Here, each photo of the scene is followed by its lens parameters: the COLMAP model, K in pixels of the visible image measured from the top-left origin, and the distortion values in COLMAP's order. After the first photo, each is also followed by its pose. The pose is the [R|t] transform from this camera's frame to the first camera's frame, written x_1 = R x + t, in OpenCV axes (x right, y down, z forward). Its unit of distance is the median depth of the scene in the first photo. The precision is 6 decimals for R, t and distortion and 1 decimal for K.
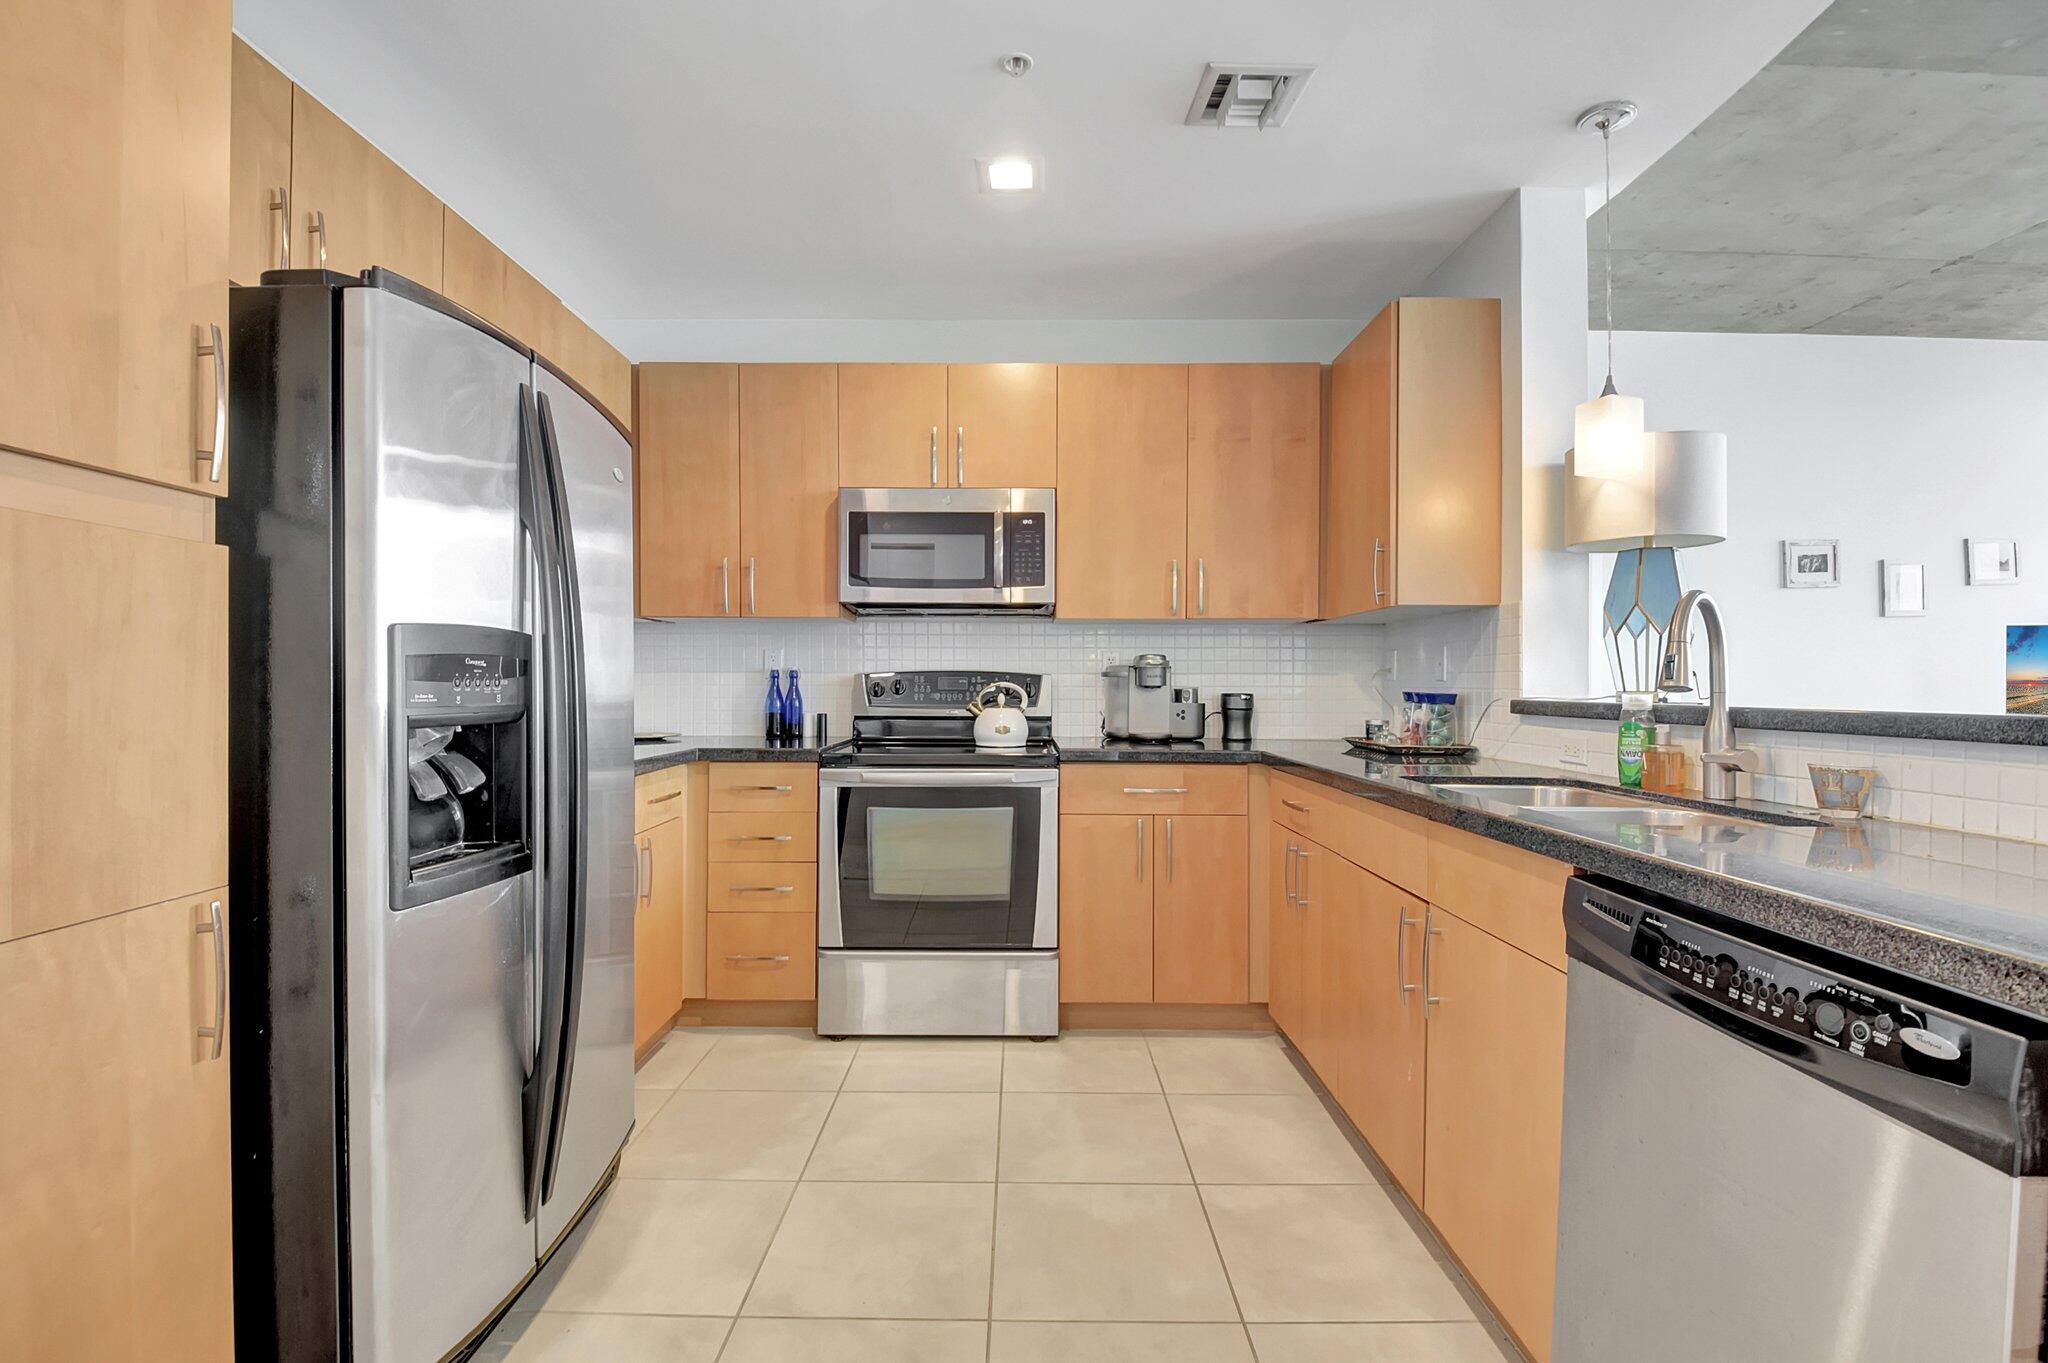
lens RADIAL K [[897.8, 0, 1018.0], [0, 897.8, 685.6], [0, 0, 1]] dist [0.001447, -0.015178]
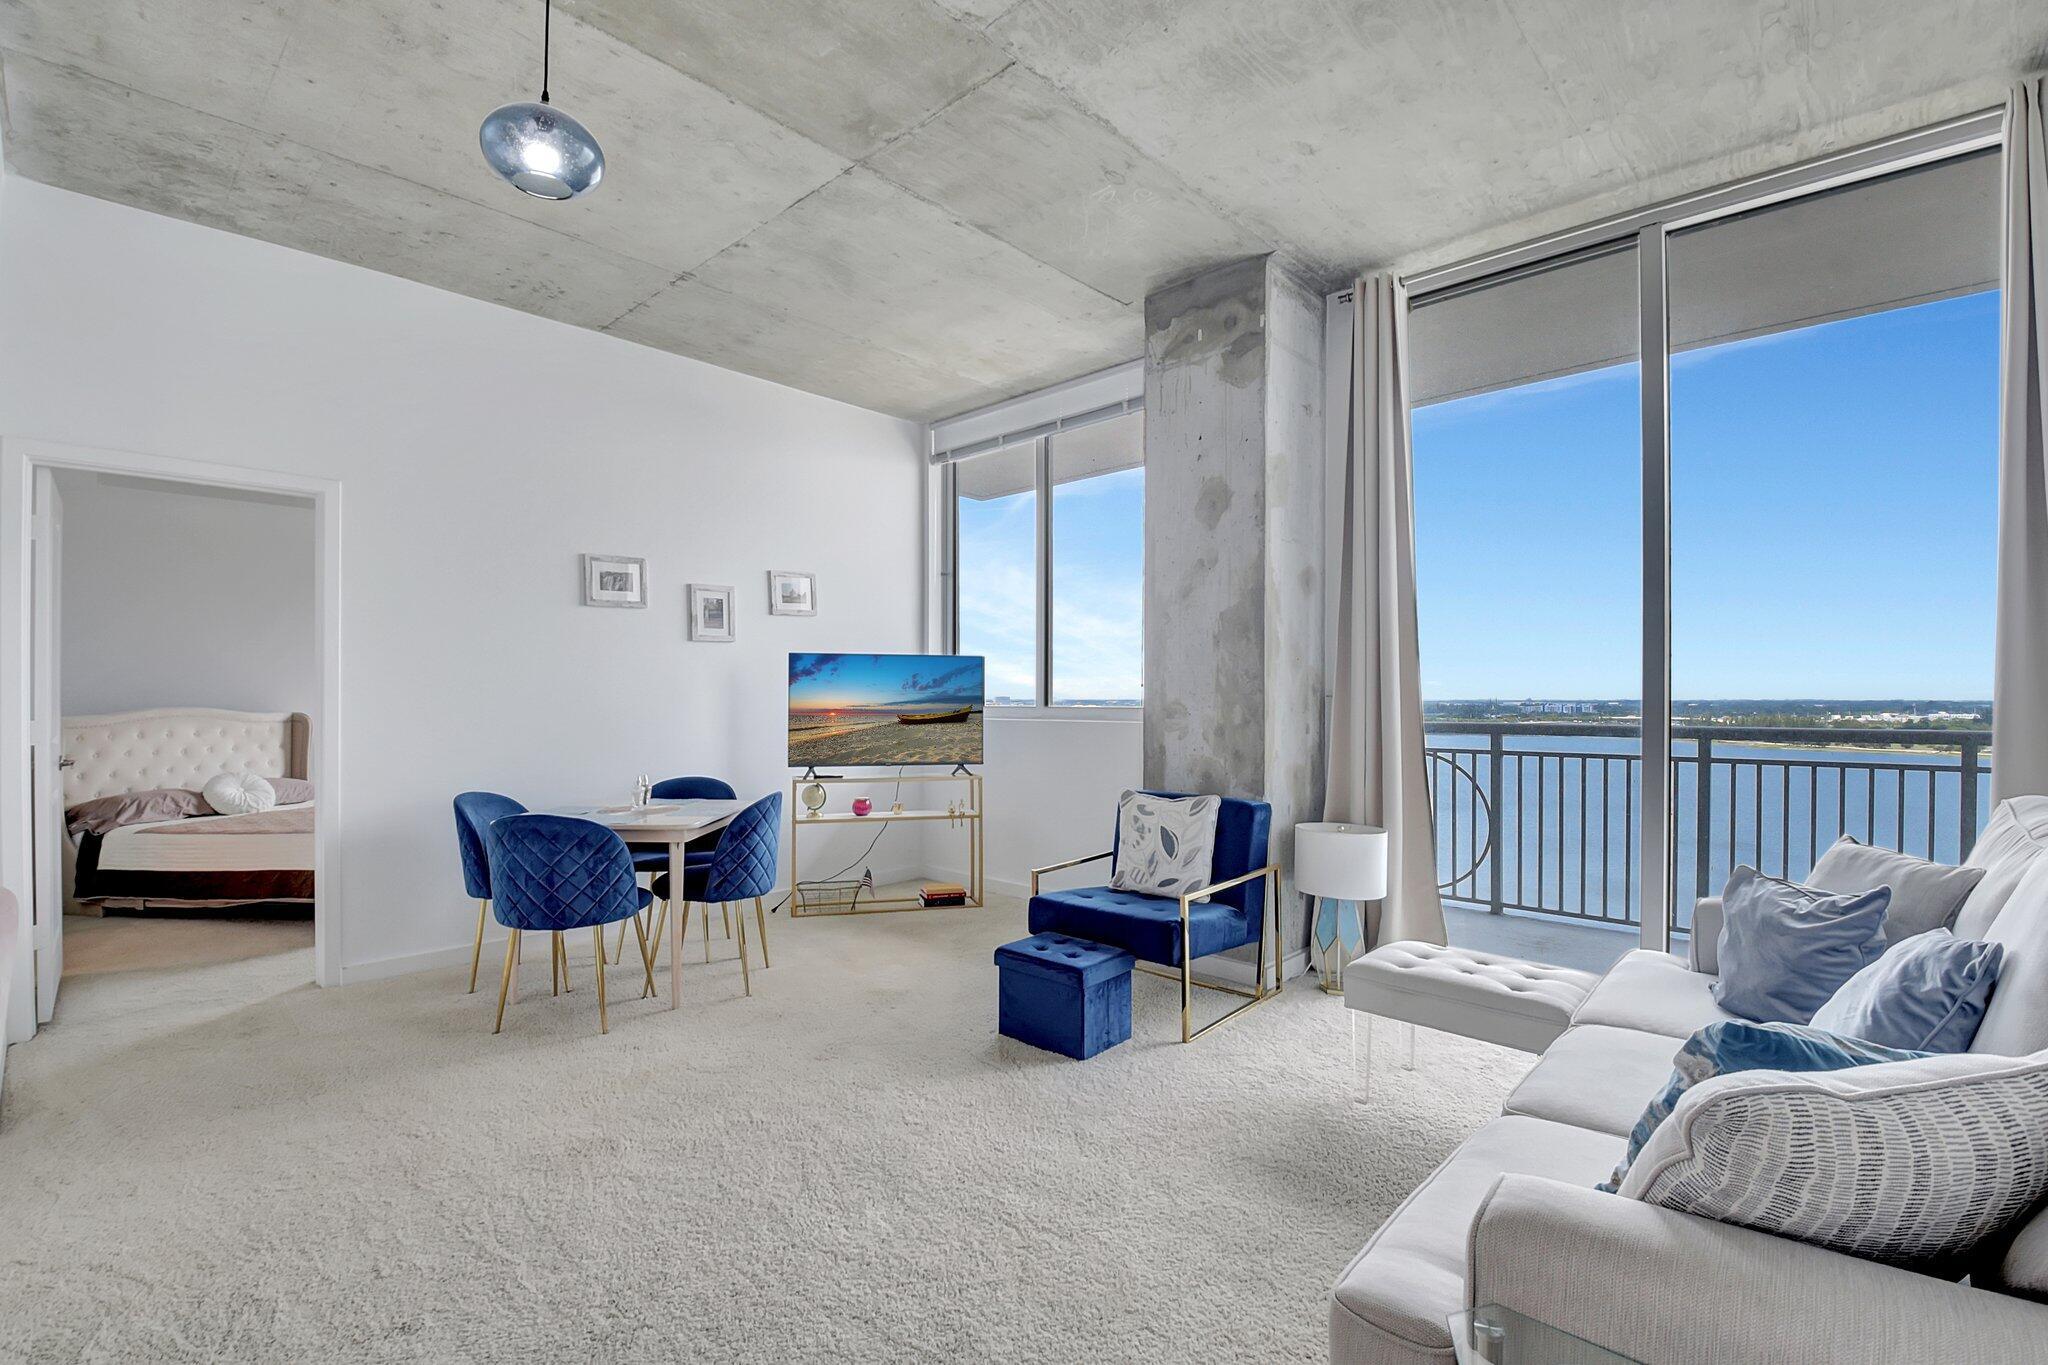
lens RADIAL K [[921.7, 0, 1025.1], [0, 921.7, 701.7], [0, 0, 1]] dist [0.001471, -0.019608]
pose [[0.675907, -0.005188, 0.736969, 0.671100], [0.003363, 0.999987, 0.003956, -0.018530], [-0.736979, -0.000195, 0.675915, 0.031921]]
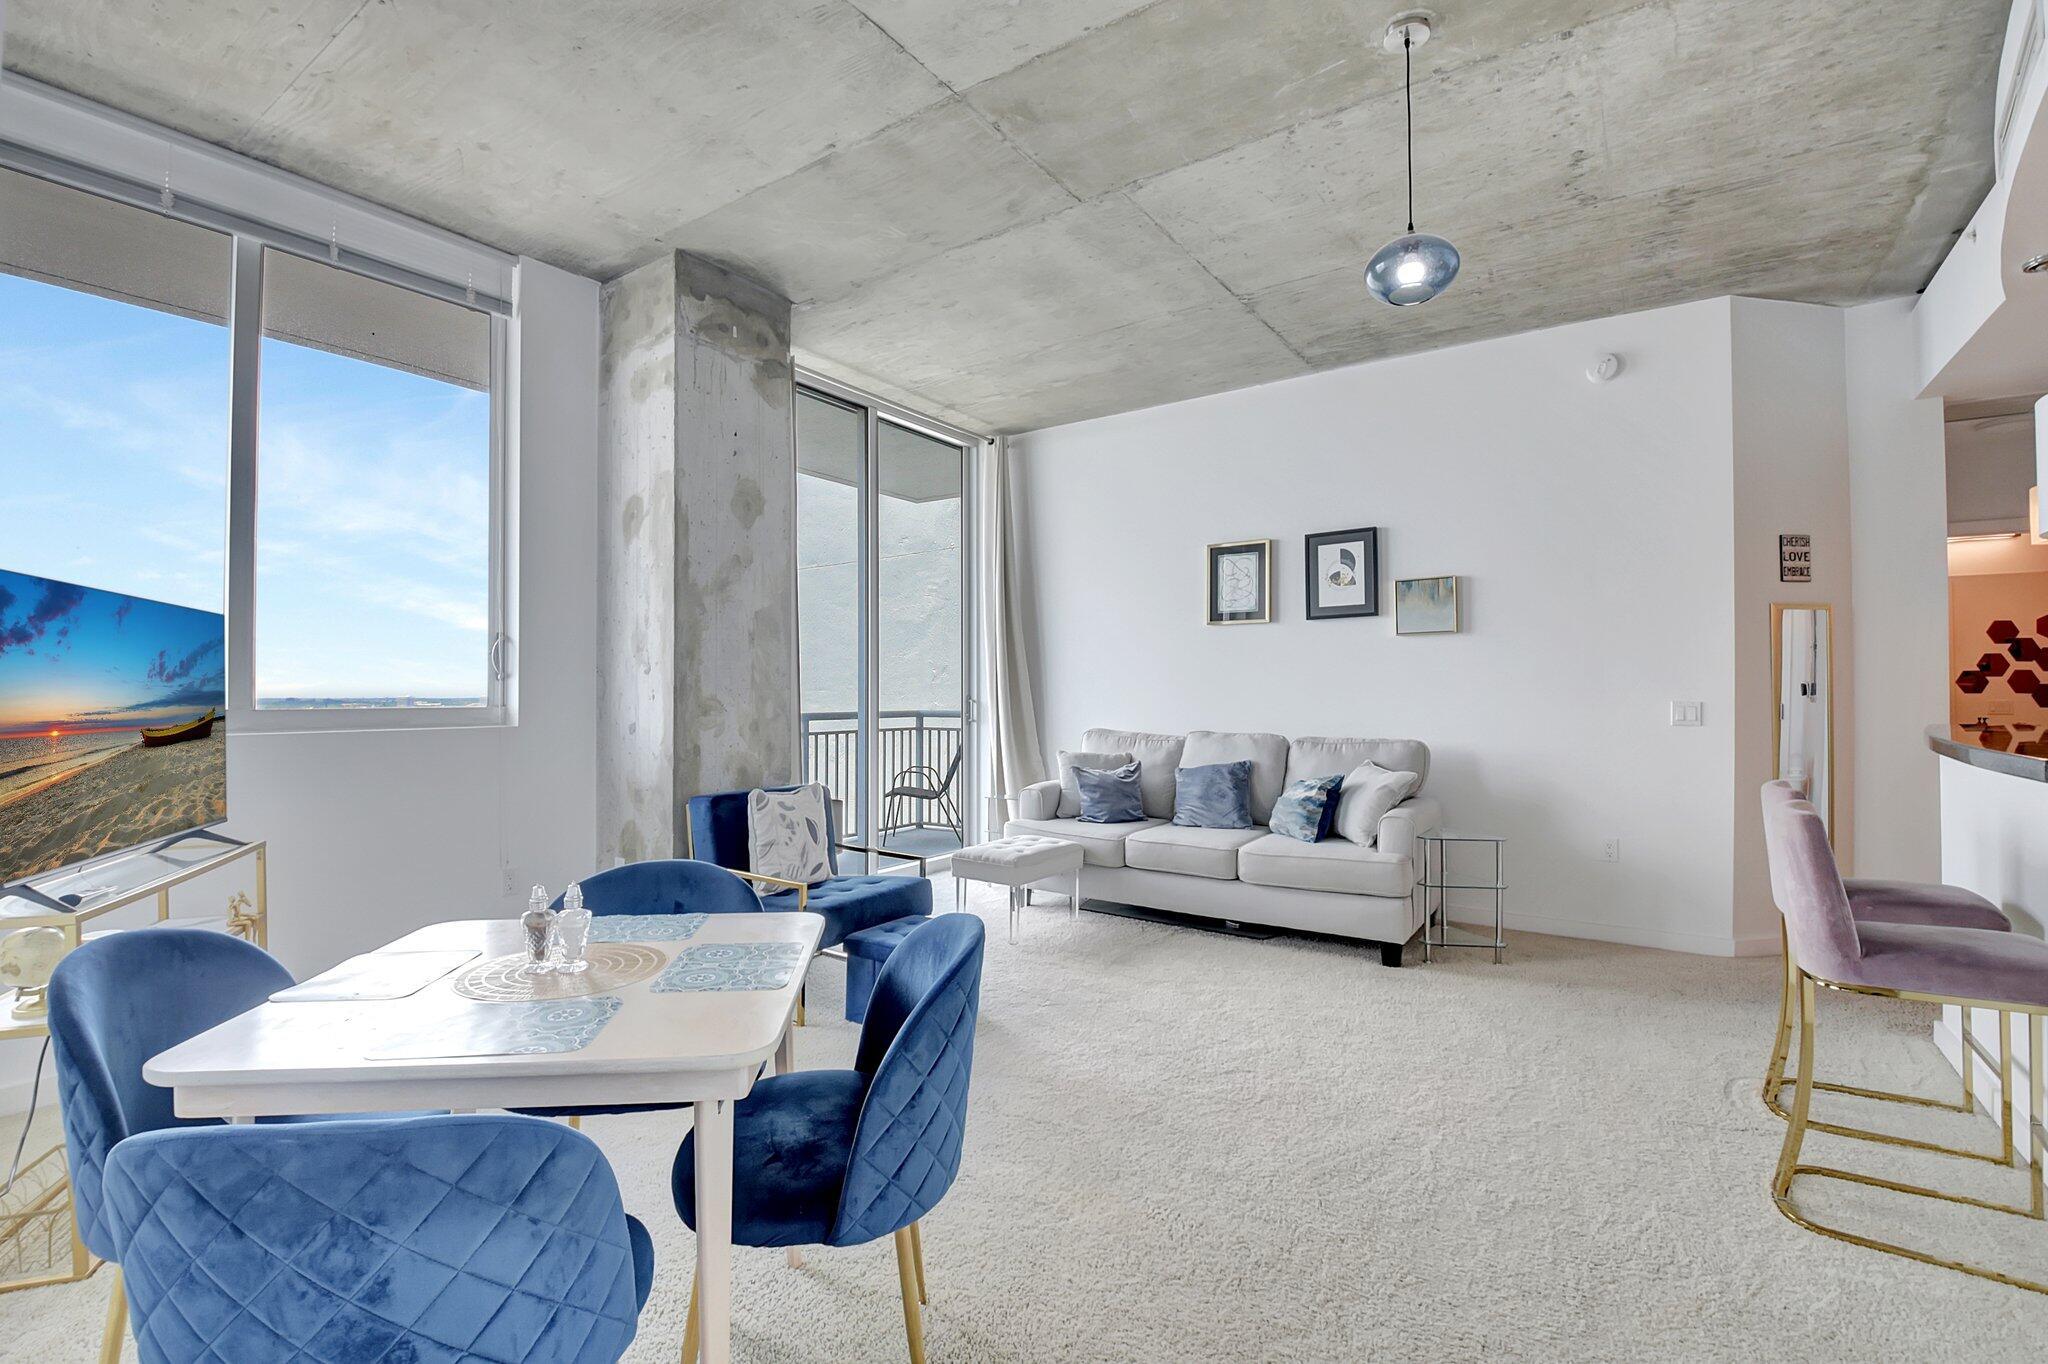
lens RADIAL K [[897.8, 0, 1018.0], [0, 897.8, 686.1], [0, 0, 1]] dist [0.001447, -0.015178]
pose [[-0.825905, 0.004543, 0.563791, 0.750014], [0.001010, 0.999978, -0.006579, -0.019913], [-0.563809, -0.004864, -0.825891, 1.480451]]
